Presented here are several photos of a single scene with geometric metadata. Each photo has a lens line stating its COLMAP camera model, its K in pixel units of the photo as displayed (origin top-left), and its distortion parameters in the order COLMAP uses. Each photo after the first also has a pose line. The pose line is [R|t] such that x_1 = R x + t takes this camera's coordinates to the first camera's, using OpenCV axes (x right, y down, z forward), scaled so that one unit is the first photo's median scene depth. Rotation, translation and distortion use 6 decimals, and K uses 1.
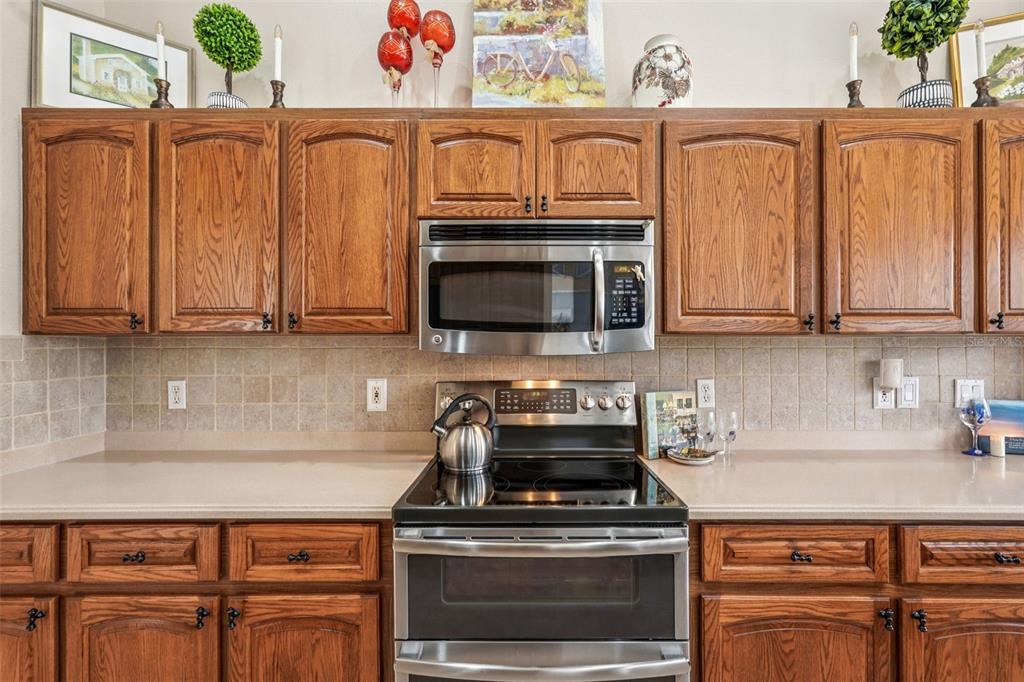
lens RADIAL K [[453.6, 0, 511.7], [0, 453.6, 348.4], [0, 0, 1]] dist [-0.005315, 0.000629]
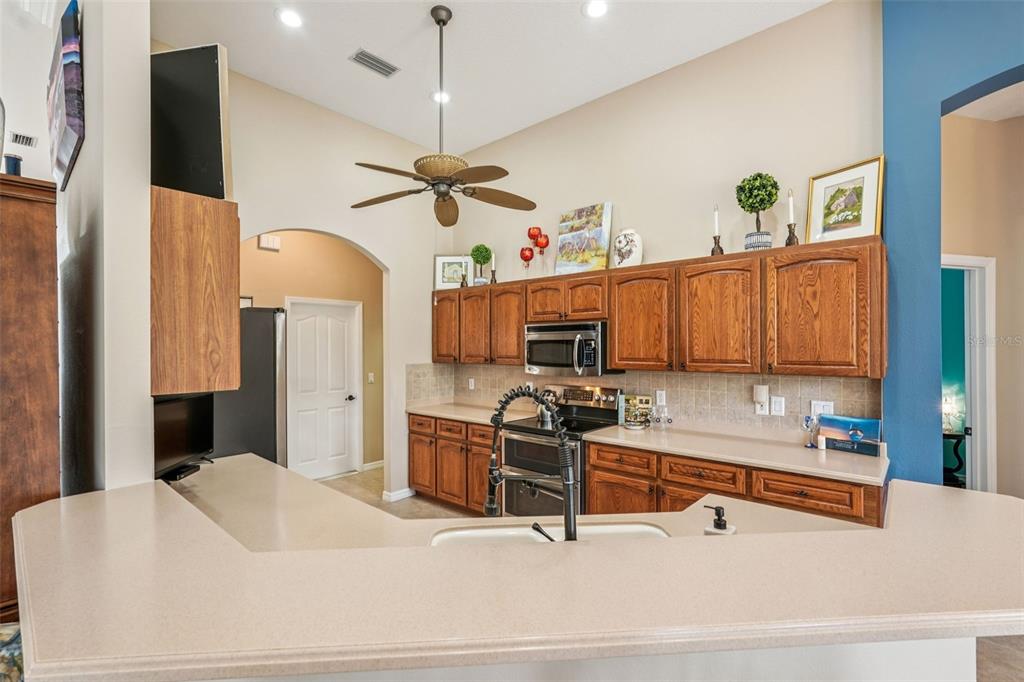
lens RADIAL K [[456.8, 0, 511.2], [0, 456.8, 355.8], [0, 0, 1]] dist [-0.012092, 0.000069]
pose [[0.749290, 0.012556, -0.662123, 1.483139], [0.001843, 0.999777, 0.021045, -0.146579], [0.662239, -0.016989, 0.749100, -1.056556]]
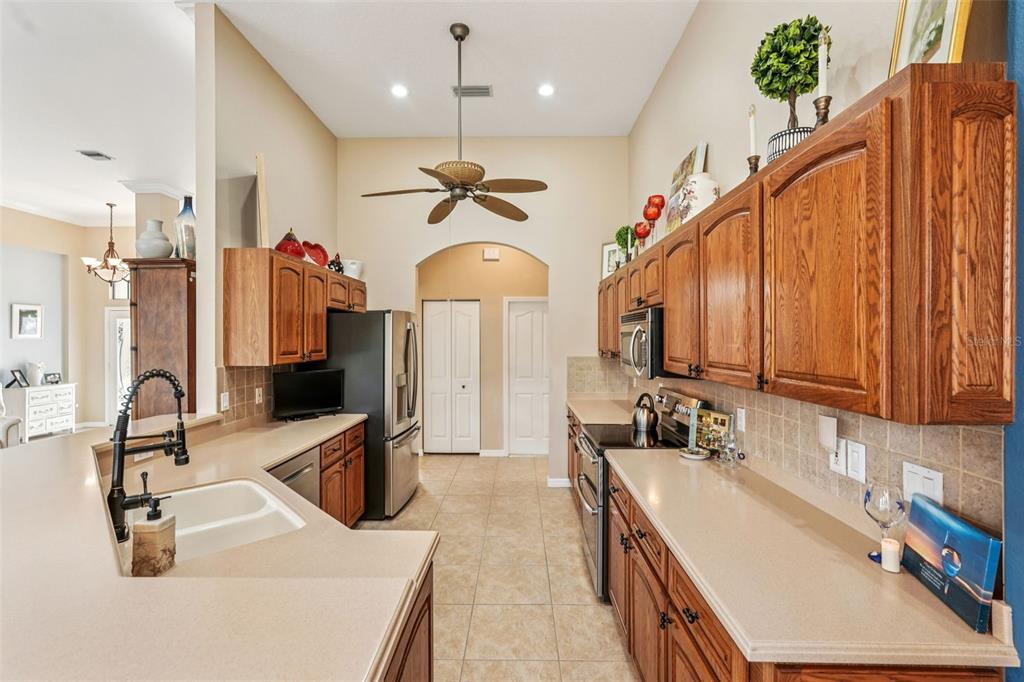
lens RADIAL K [[453.6, 0, 511.7], [0, 453.6, 348.4], [0, 0, 1]] dist [-0.005315, 0.000629]
pose [[-0.012859, 0.022216, -0.999670, 2.038527], [-0.002464, 0.999749, 0.022249, -0.151694], [0.999914, 0.002750, -0.012801, 0.445343]]
